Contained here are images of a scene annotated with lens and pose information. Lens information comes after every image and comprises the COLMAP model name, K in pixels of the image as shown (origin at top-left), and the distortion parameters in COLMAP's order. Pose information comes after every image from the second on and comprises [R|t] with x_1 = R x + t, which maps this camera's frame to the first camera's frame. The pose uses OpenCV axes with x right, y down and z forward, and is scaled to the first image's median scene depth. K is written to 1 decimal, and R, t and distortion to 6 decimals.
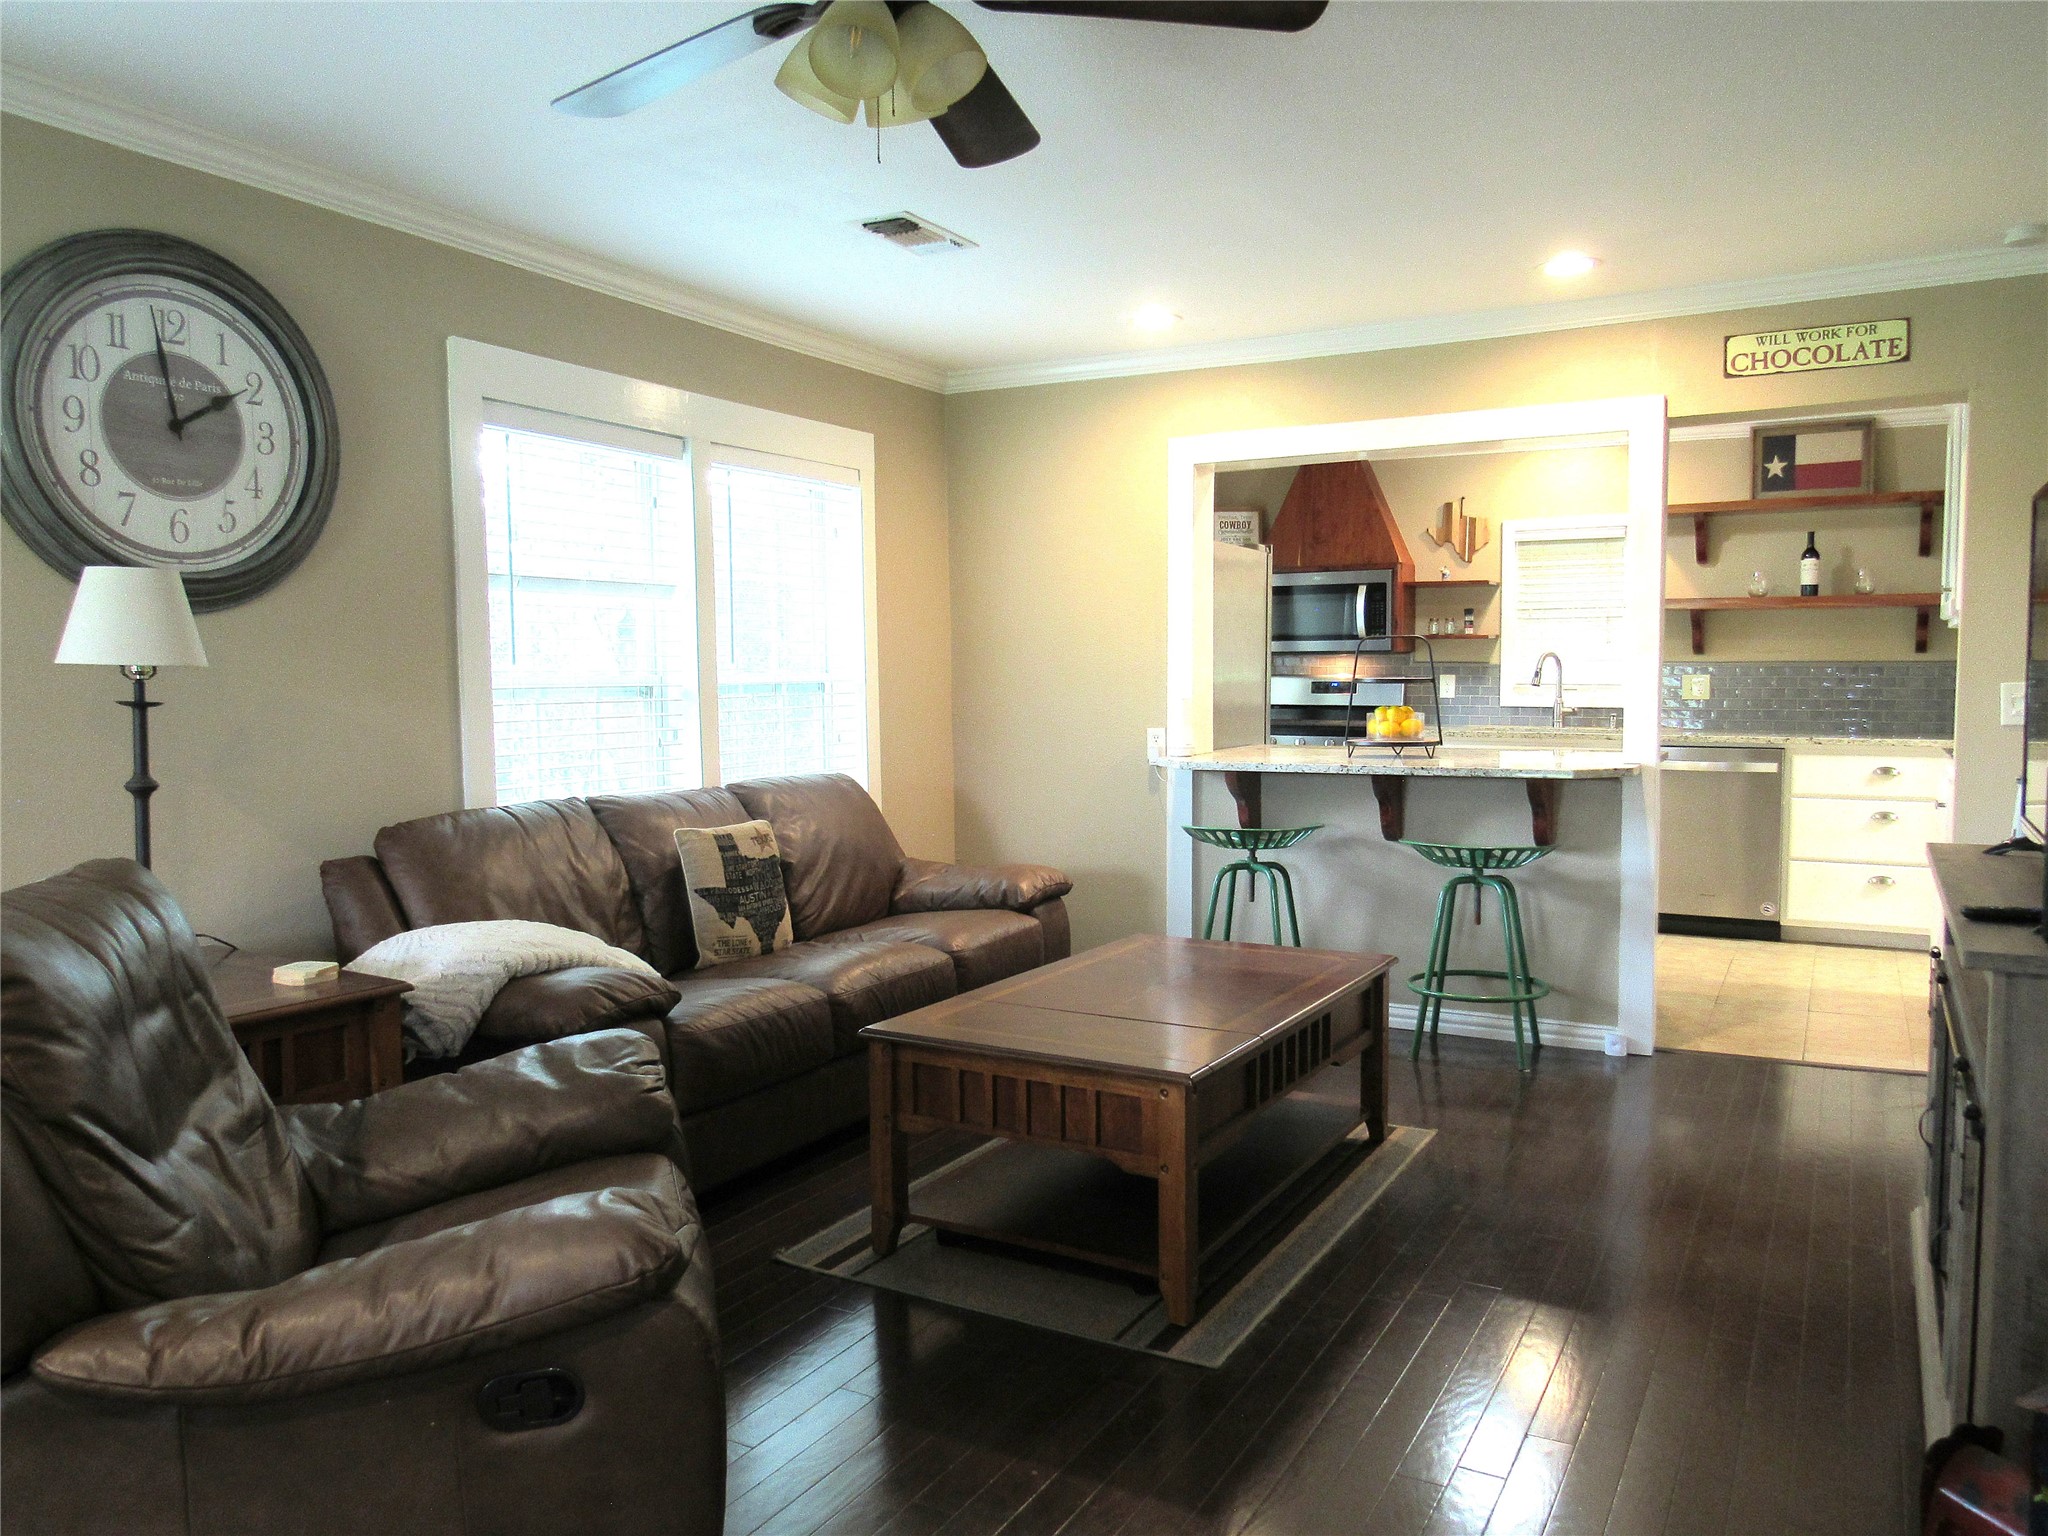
lens RADIAL K [[1458.4, 0, 1022.7], [0, 1458.4, 761.4], [0, 0, 1]] dist [-0.024628, 0.004300]
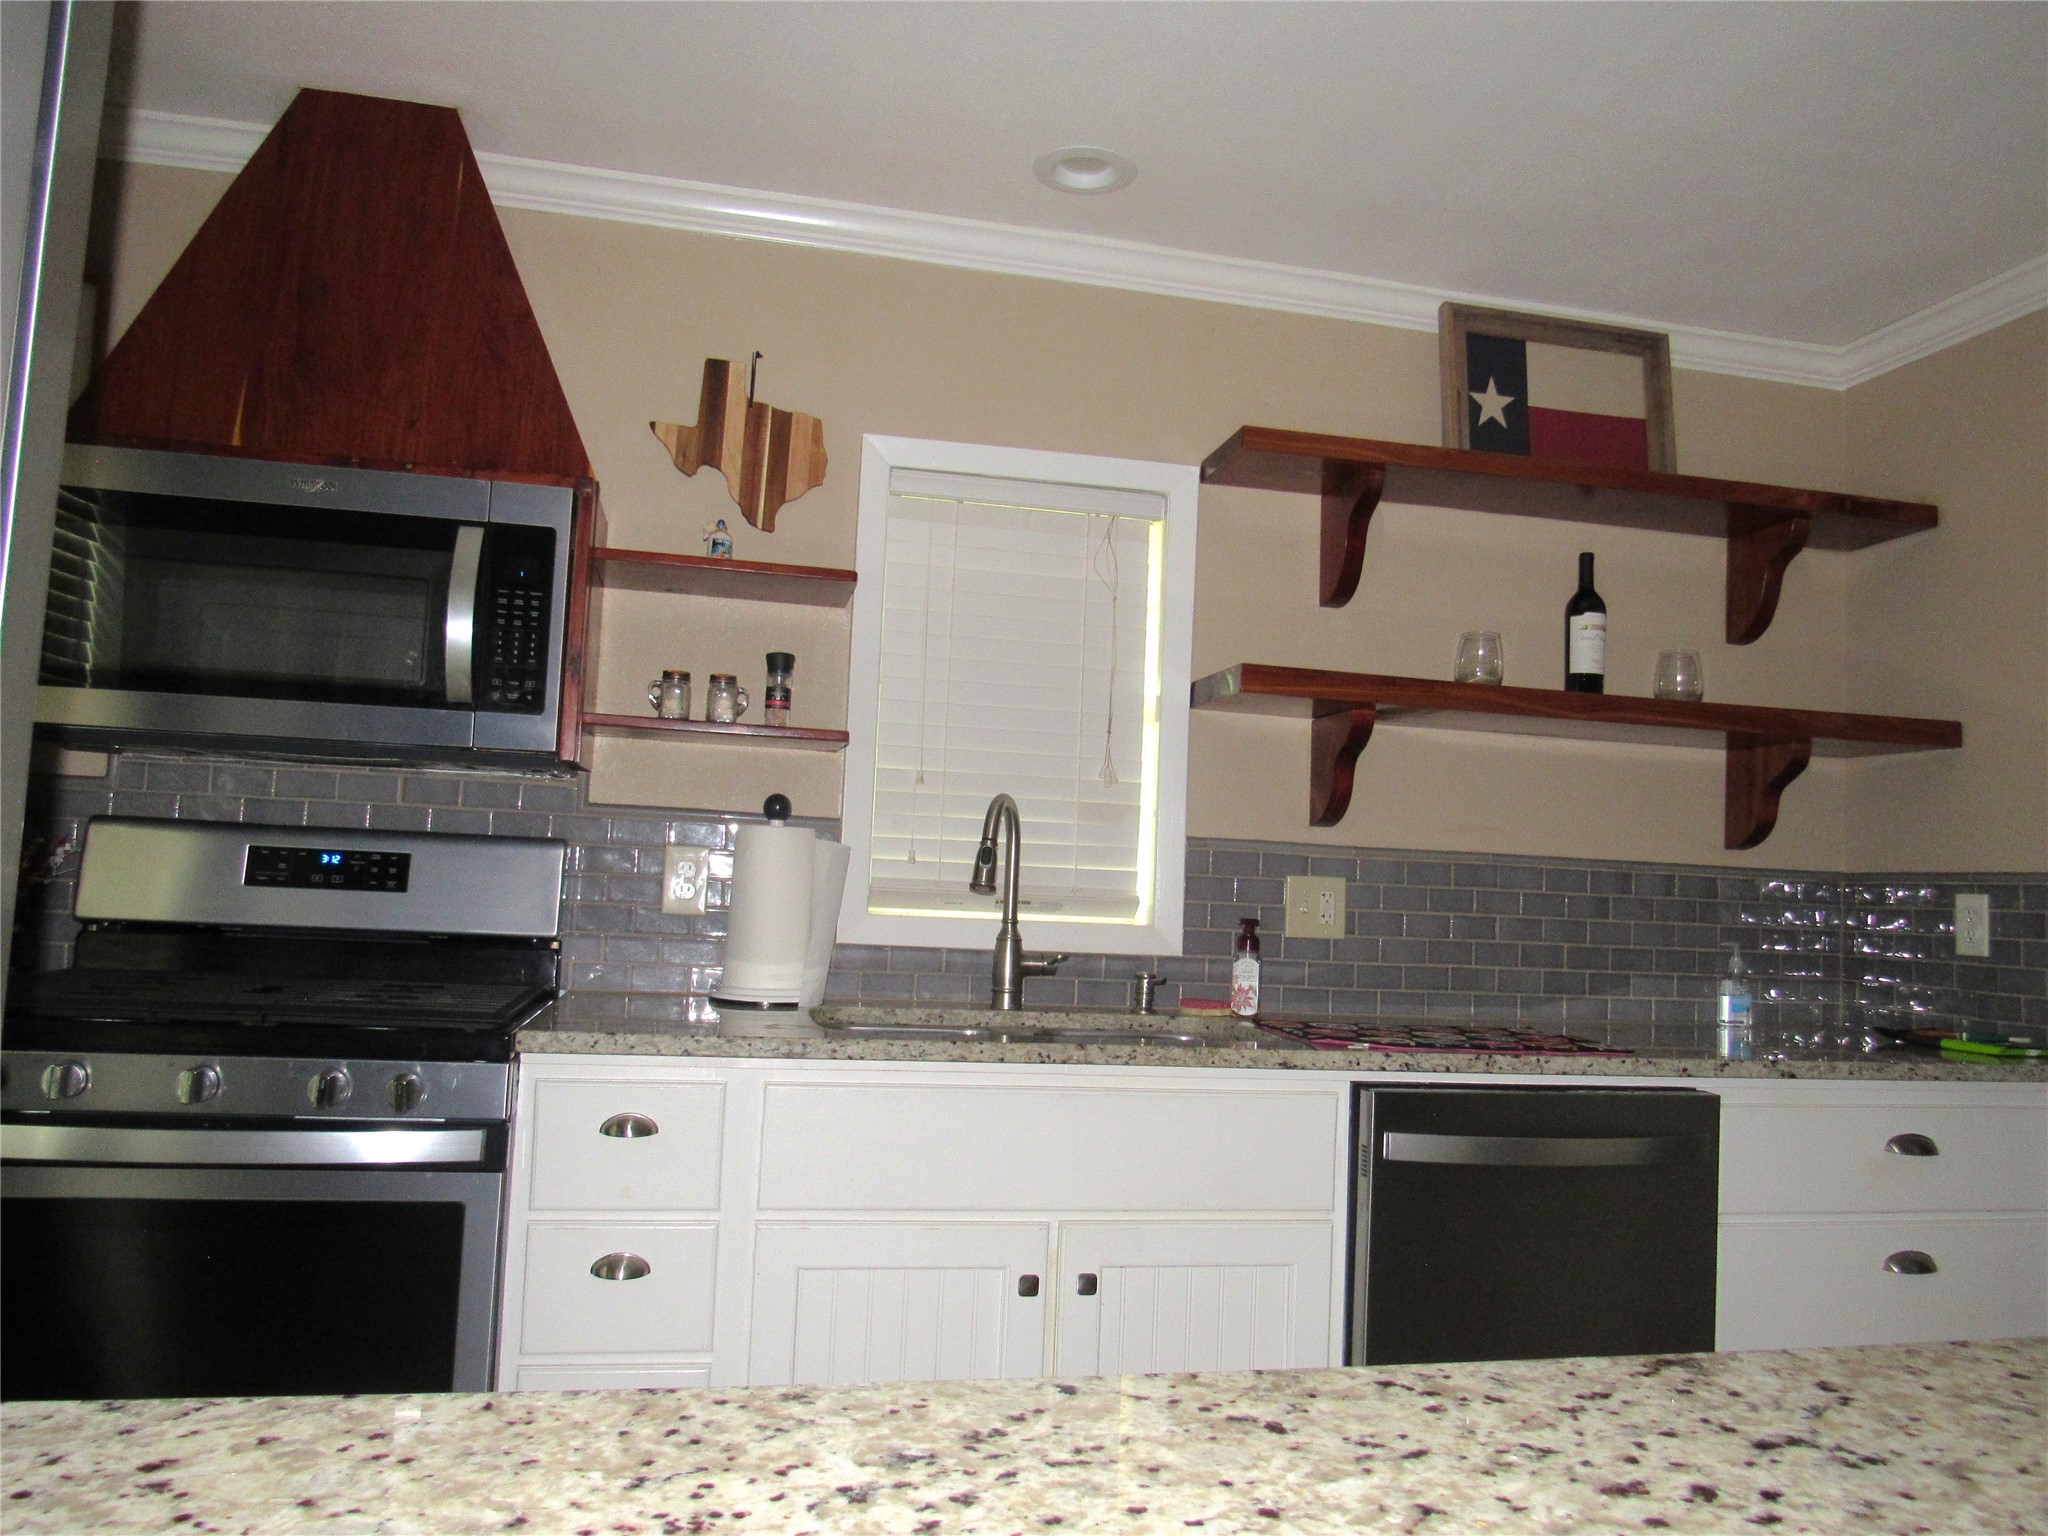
lens RADIAL K [[1458.4, 0, 1032.9], [0, 1458.4, 765.0], [0, 0, 1]] dist [-0.024628, 0.004300]
pose [[0.748479, 0.091137, 0.656866, 0.142417], [-0.005533, 0.991335, -0.131238, -0.038529], [-0.663136, 0.094594, 0.742498, 0.779880]]
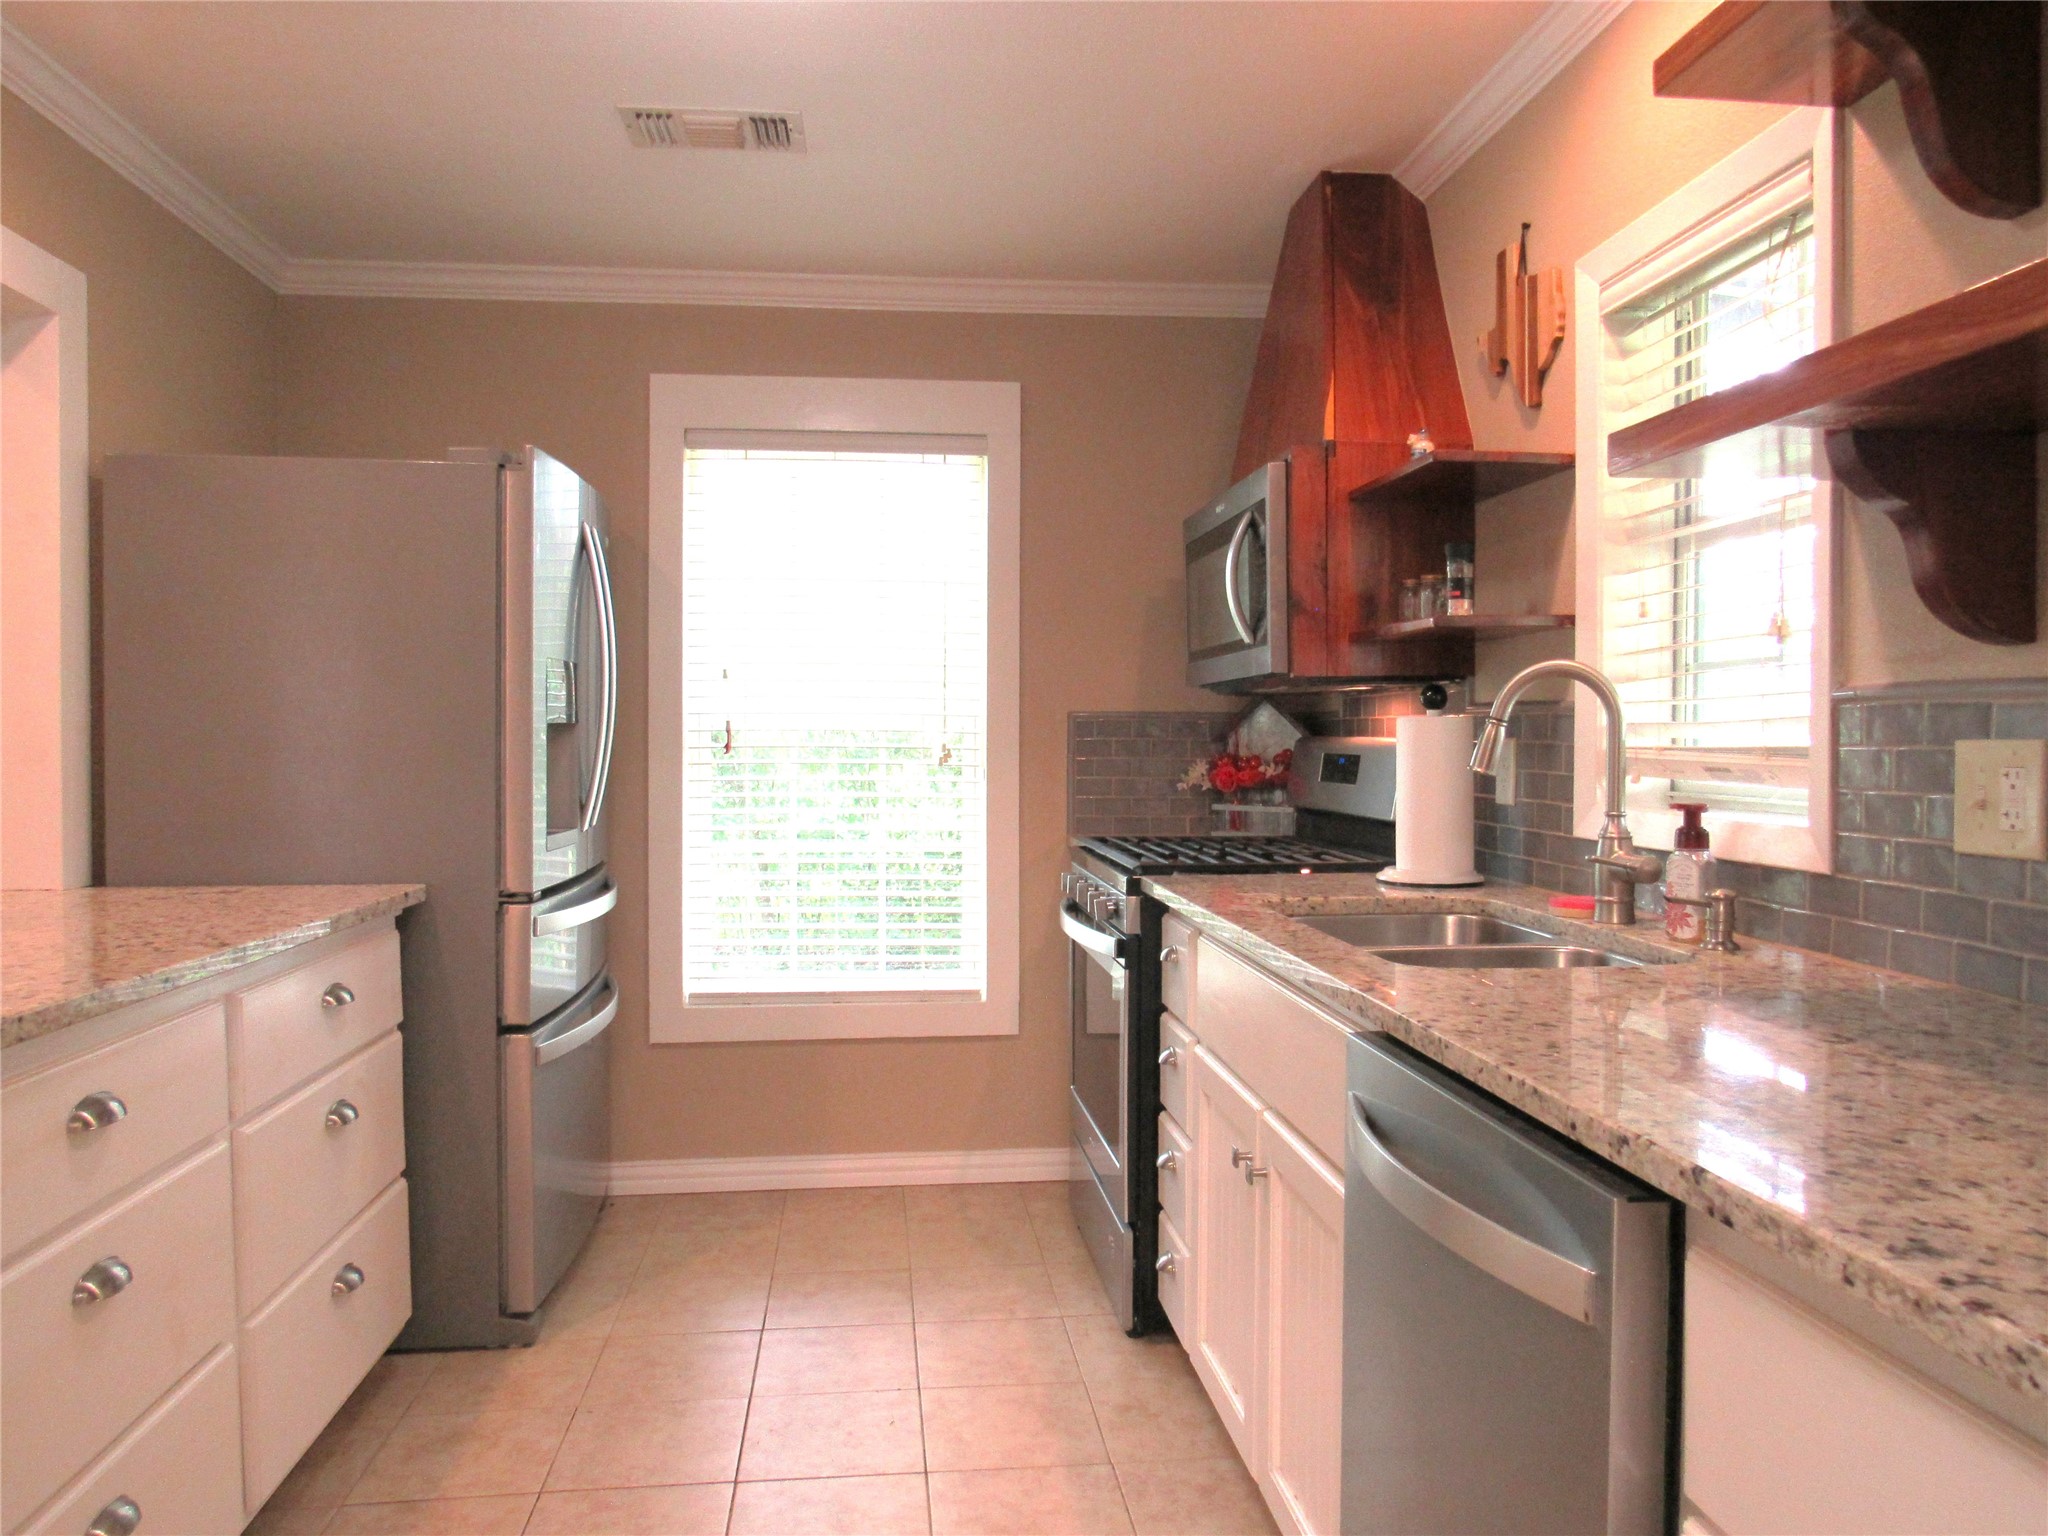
lens RADIAL K [[1458.4, 0, 1024.7], [0, 1458.4, 769.0], [0, 0, 1]] dist [-0.024628, 0.004300]
pose [[0.586821, 0.022437, -0.809406, 0.574538], [-0.054834, 0.998422, -0.012078, -0.047116], [0.807858, 0.051470, 0.587125, 0.792050]]
